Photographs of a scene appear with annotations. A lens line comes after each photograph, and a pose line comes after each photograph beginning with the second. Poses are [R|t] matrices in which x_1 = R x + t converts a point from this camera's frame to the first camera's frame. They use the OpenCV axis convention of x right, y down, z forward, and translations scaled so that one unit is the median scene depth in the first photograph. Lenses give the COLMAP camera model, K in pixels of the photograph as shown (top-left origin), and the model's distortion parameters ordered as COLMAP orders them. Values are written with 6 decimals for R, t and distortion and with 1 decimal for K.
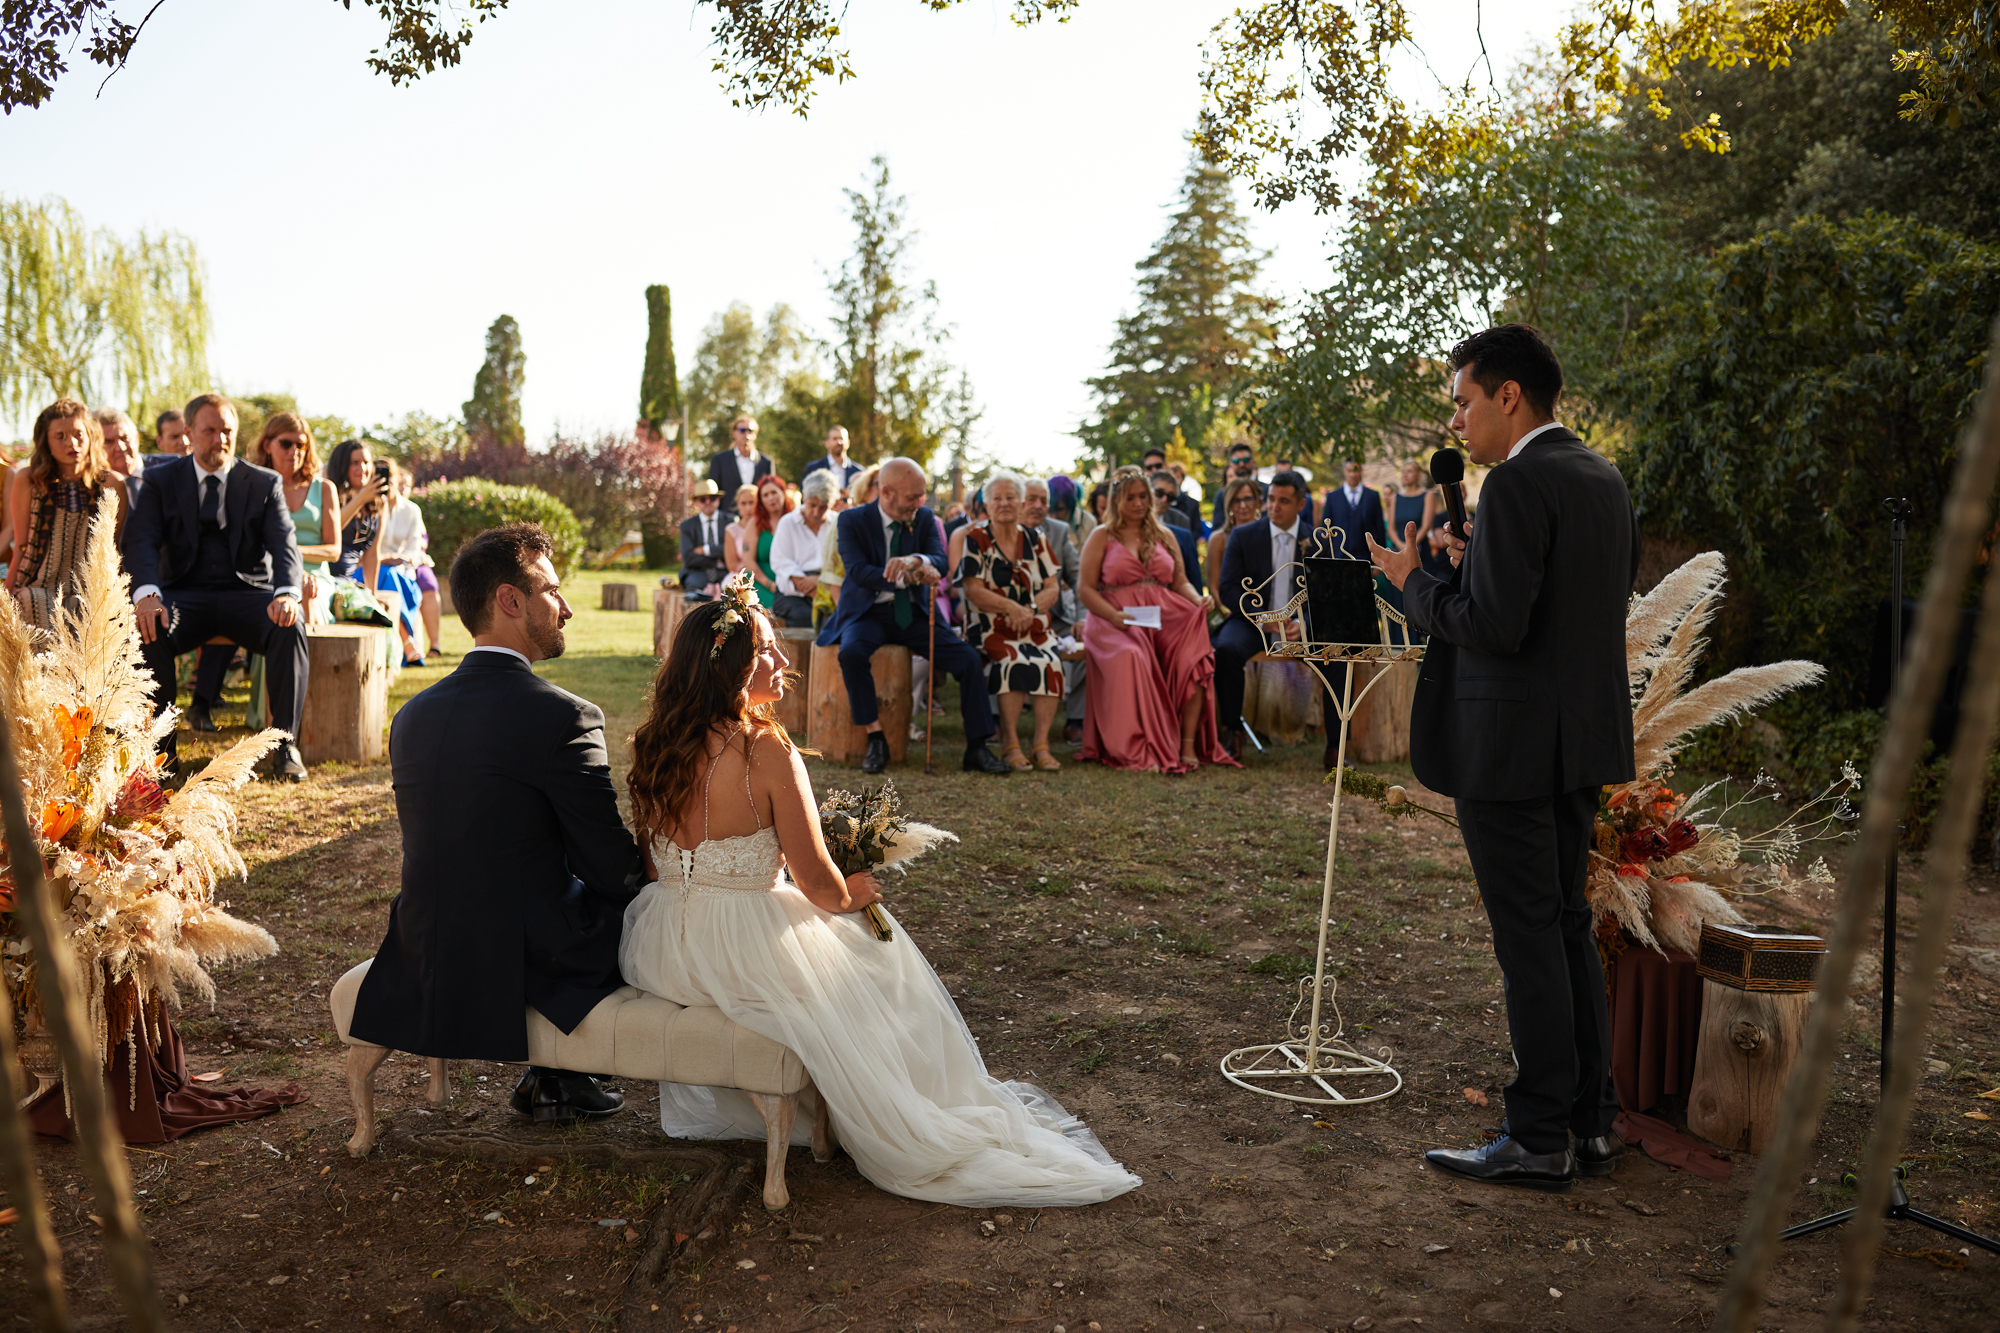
lens RADIAL K [[1882.0, 0, 1000.0], [0, 1882.0, 666.5], [0, 0, 1]] dist [-0.075567, 0.138128]
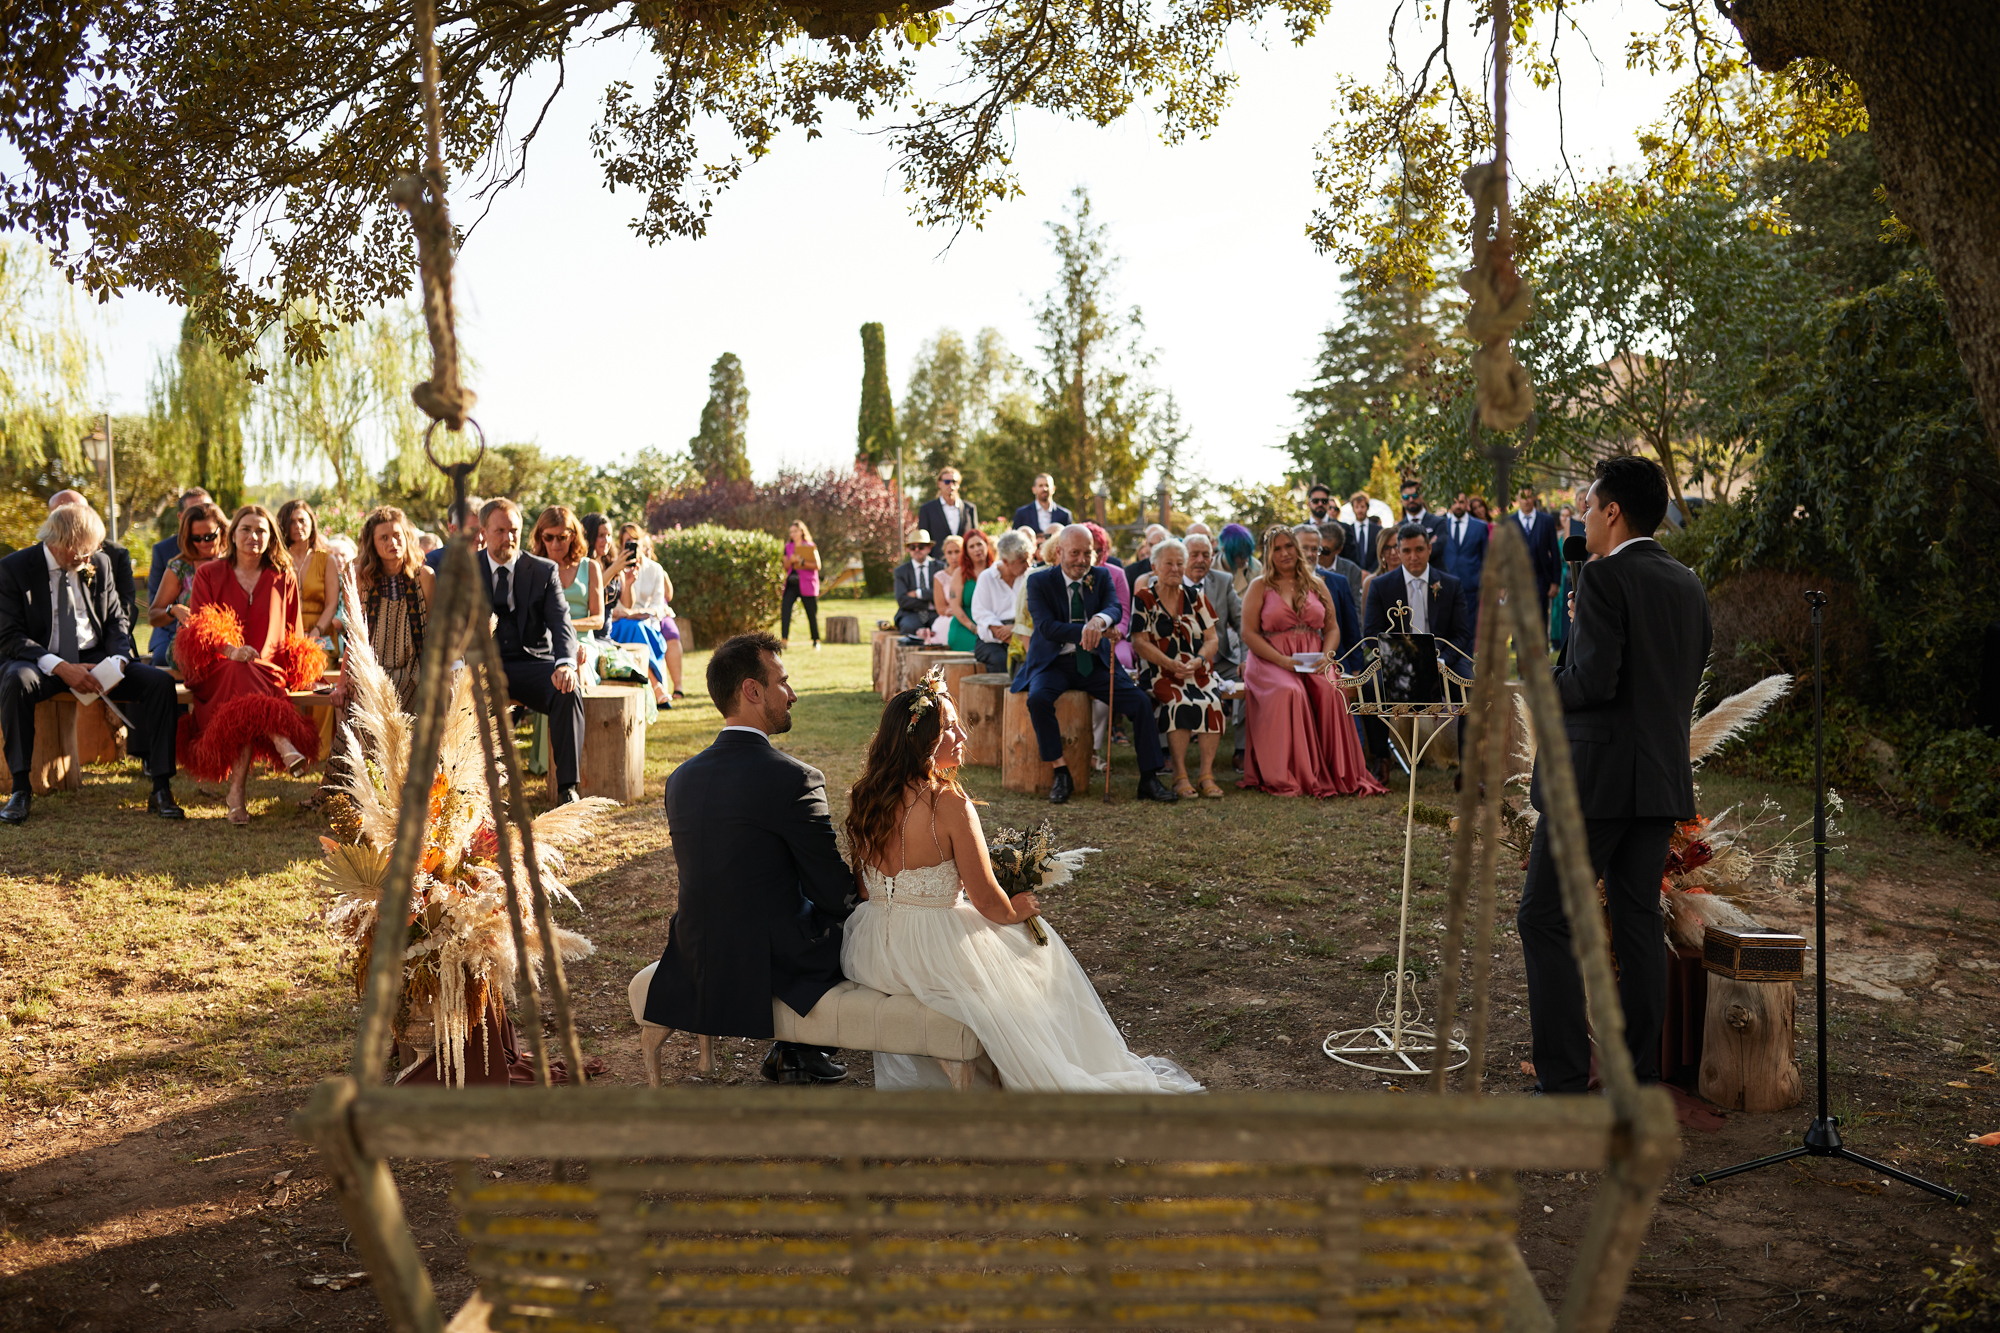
lens RADIAL K [[1882.0, 0, 1000.0], [0, 1882.0, 666.5], [0, 0, 1]] dist [-0.075567, 0.138128]
pose [[0.992742, -0.024632, -0.117710, 0.031601], [0.023933, 0.999687, -0.007348, -0.017594], [0.117854, 0.004477, 0.993021, -0.137779]]
